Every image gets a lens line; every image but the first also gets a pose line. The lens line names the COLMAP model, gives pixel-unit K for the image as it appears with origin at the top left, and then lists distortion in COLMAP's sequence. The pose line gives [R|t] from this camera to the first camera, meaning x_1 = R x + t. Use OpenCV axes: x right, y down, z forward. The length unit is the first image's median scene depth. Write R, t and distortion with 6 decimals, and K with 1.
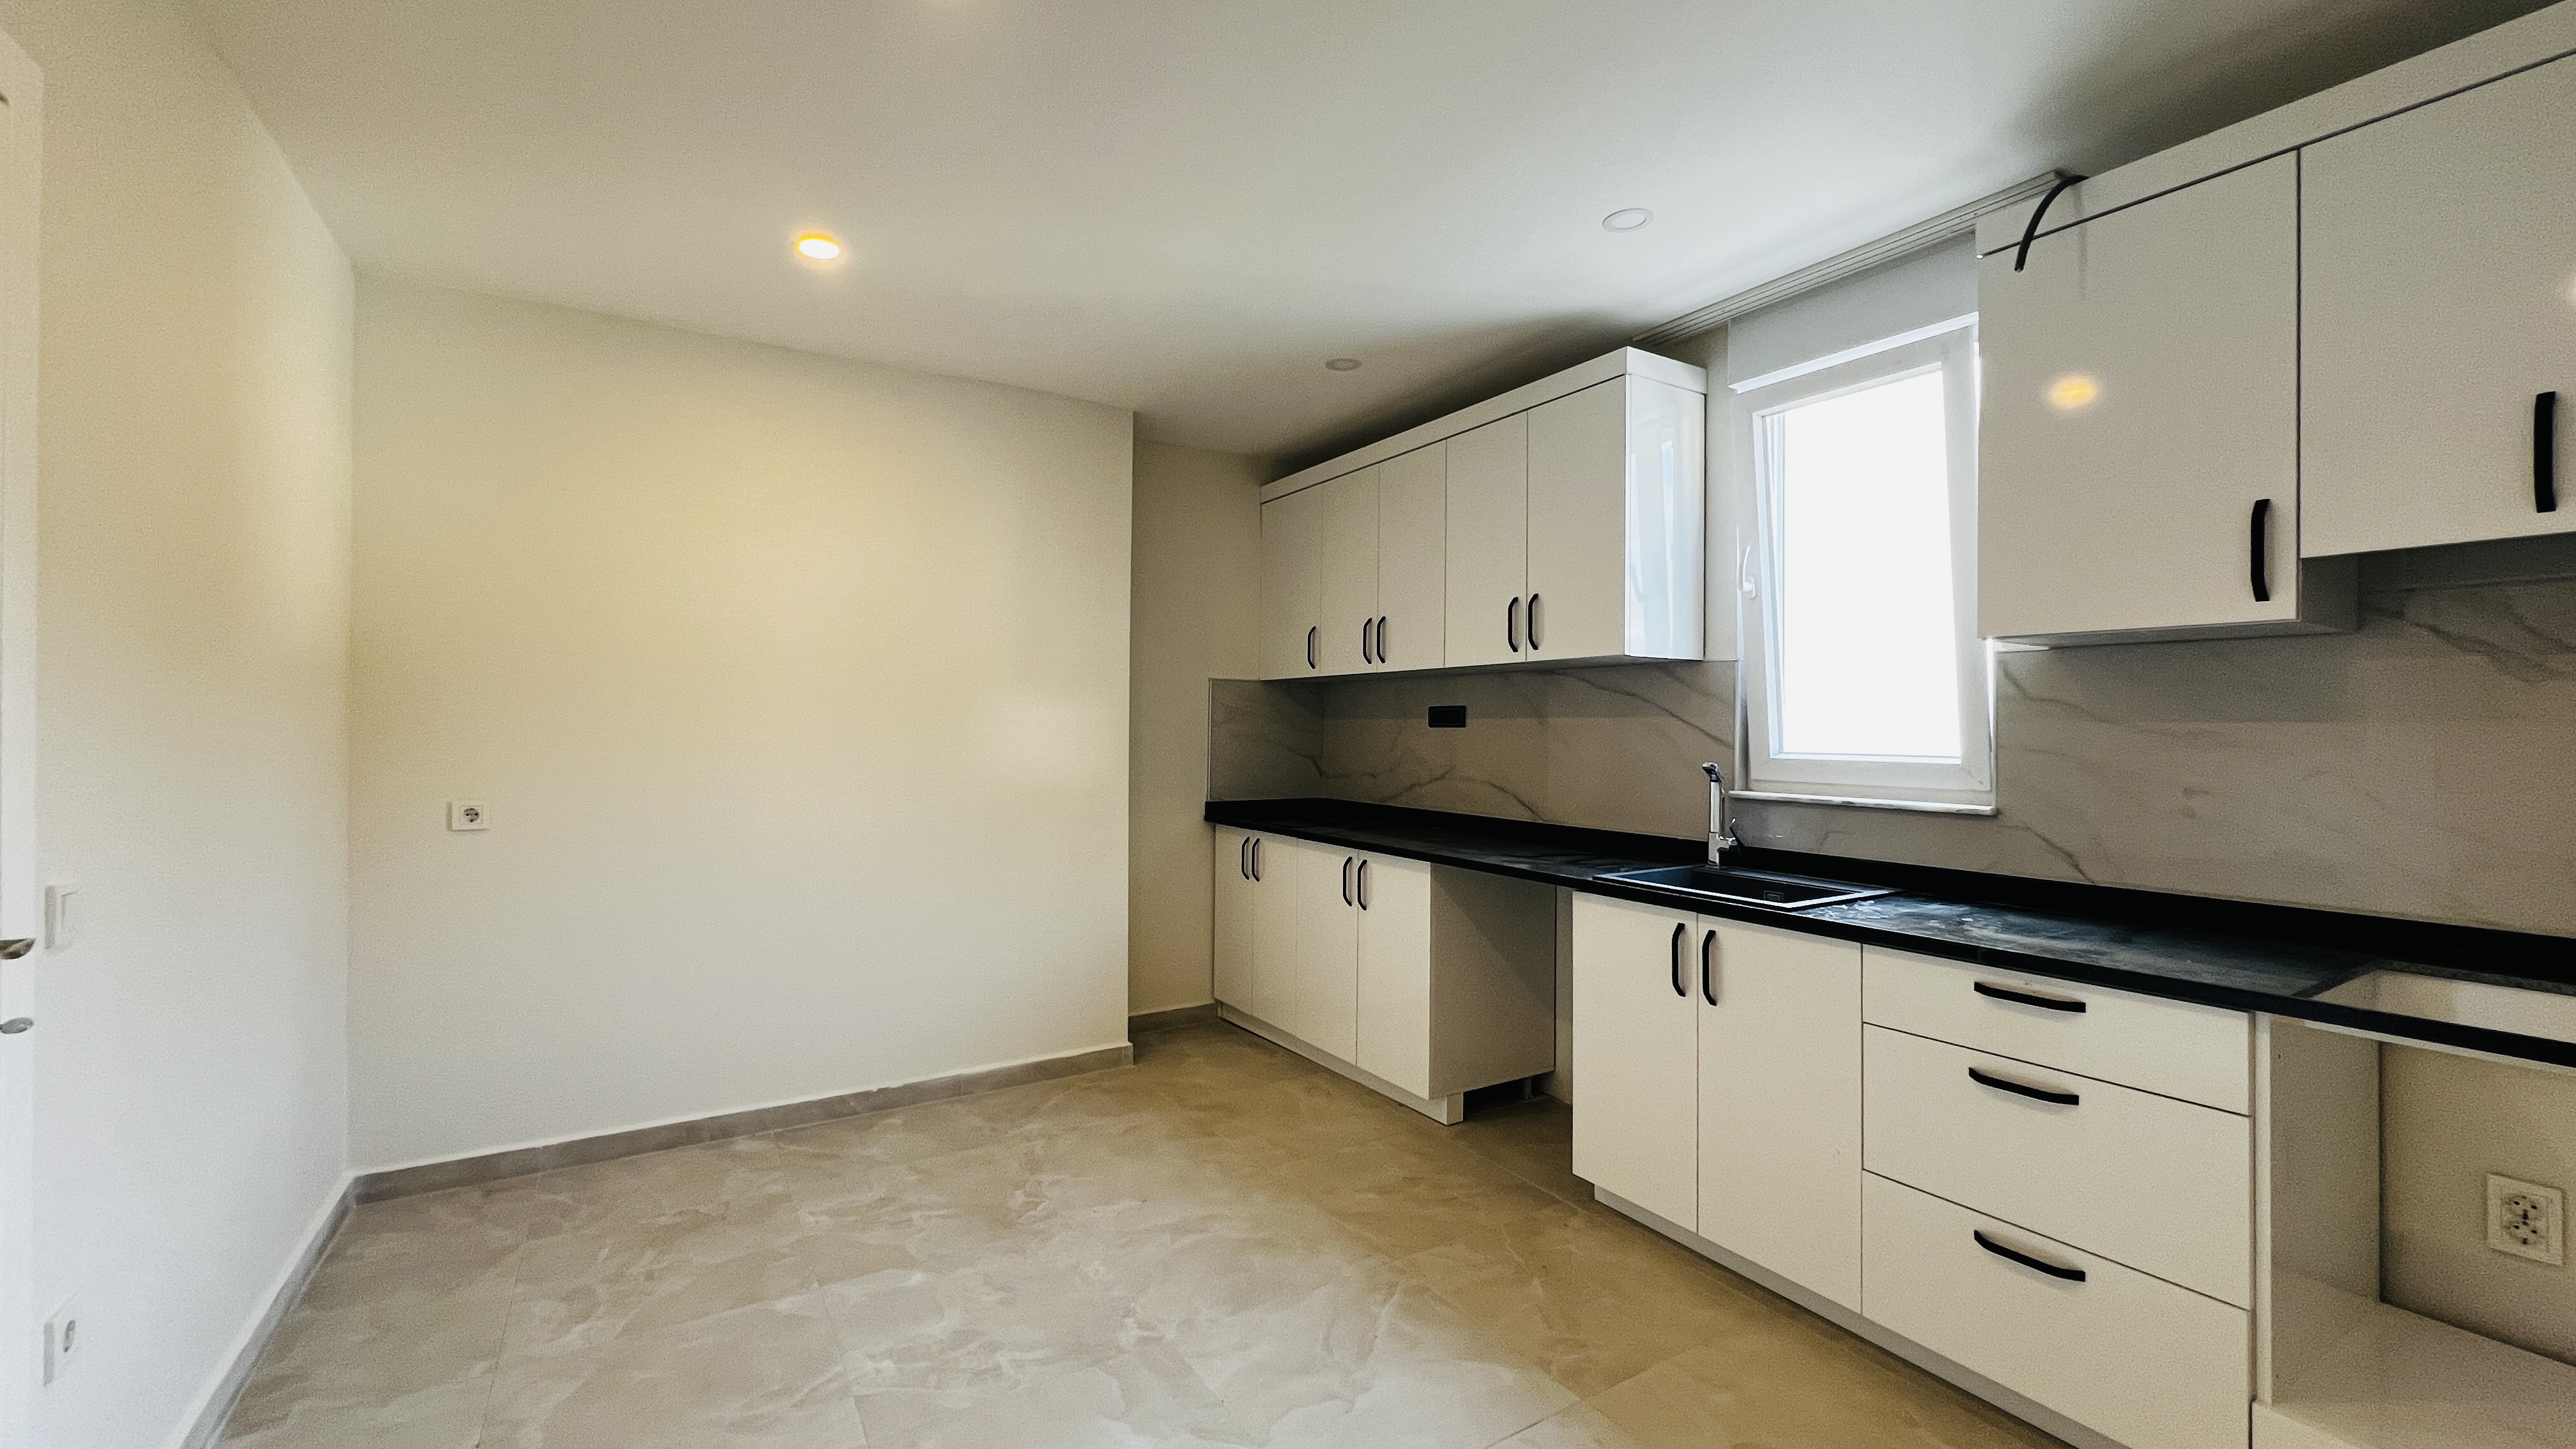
lens RADIAL K [[1031.2, 0, 1279.3], [0, 1031.2, 717.9], [0, 0, 1]] dist [0.000435, 0.000429]
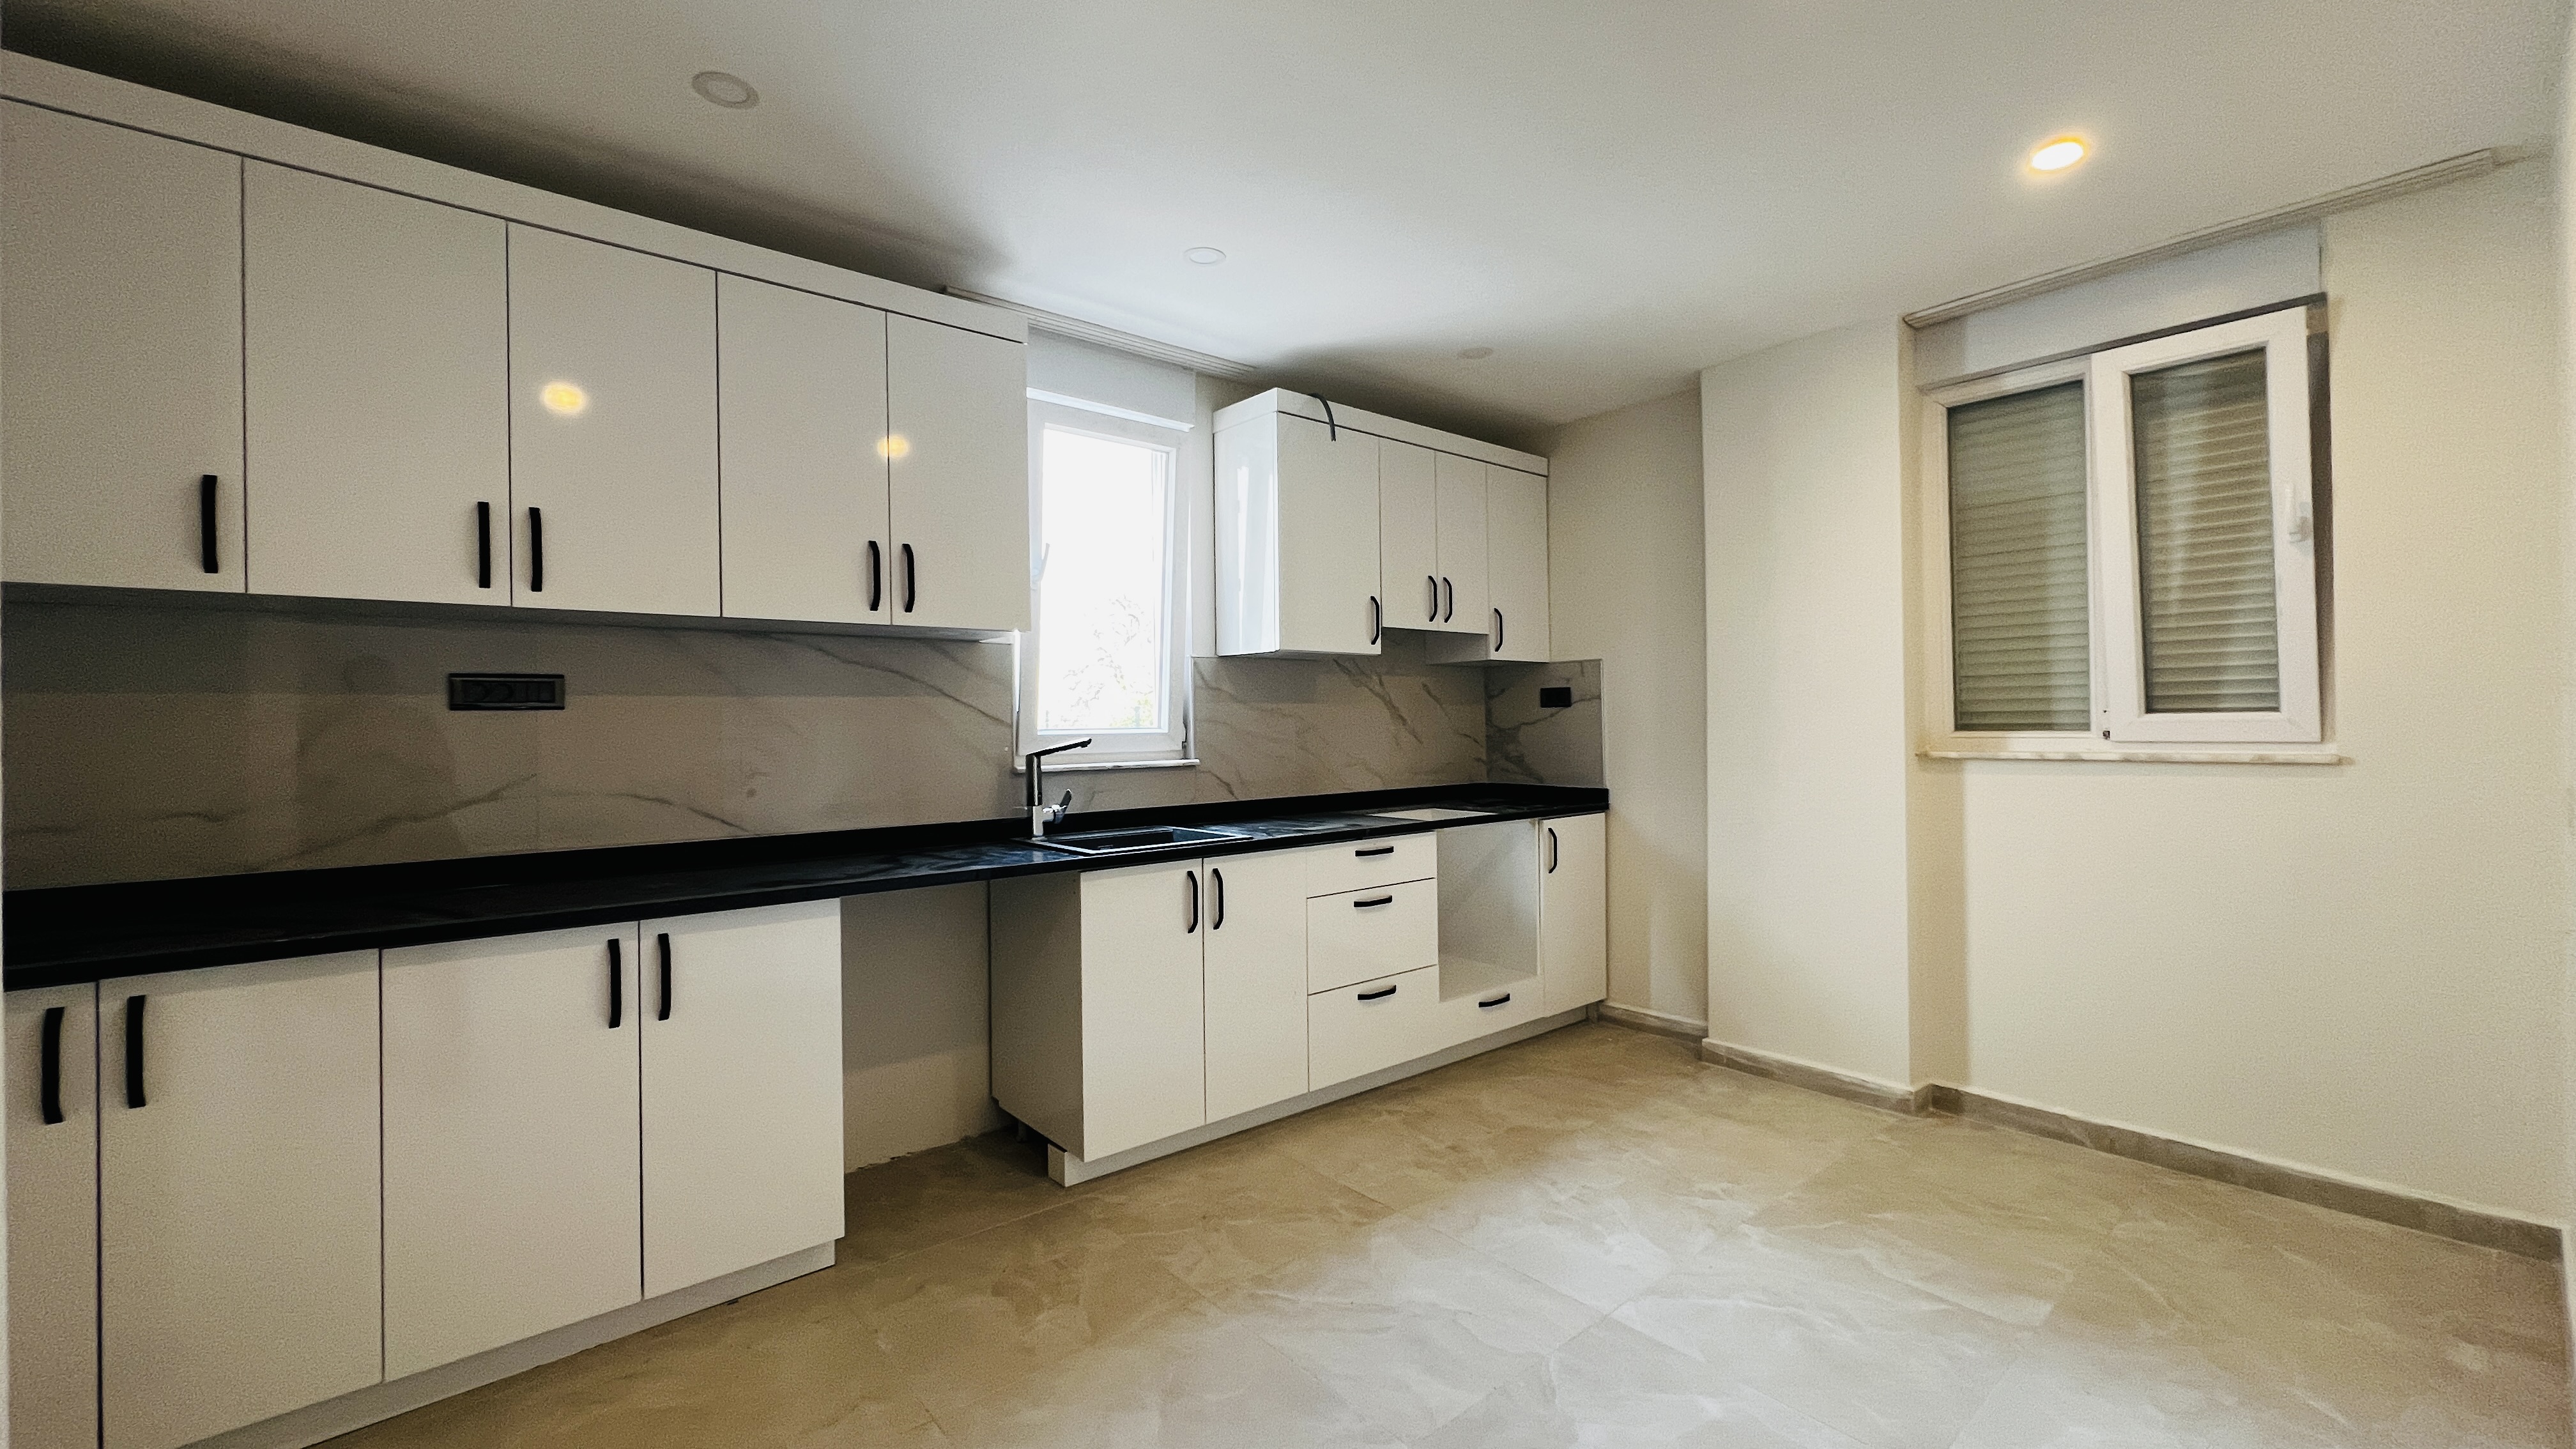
lens RADIAL K [[1031.2, 0, 1279.3], [0, 1031.2, 717.9], [0, 0, 1]] dist [0.000435, 0.000429]
pose [[-0.145257, -0.002834, 0.989390, -0.682117], [0.001993, 0.999993, 0.003157, 0.018085], [-0.989392, 0.002430, -0.145250, 0.927868]]
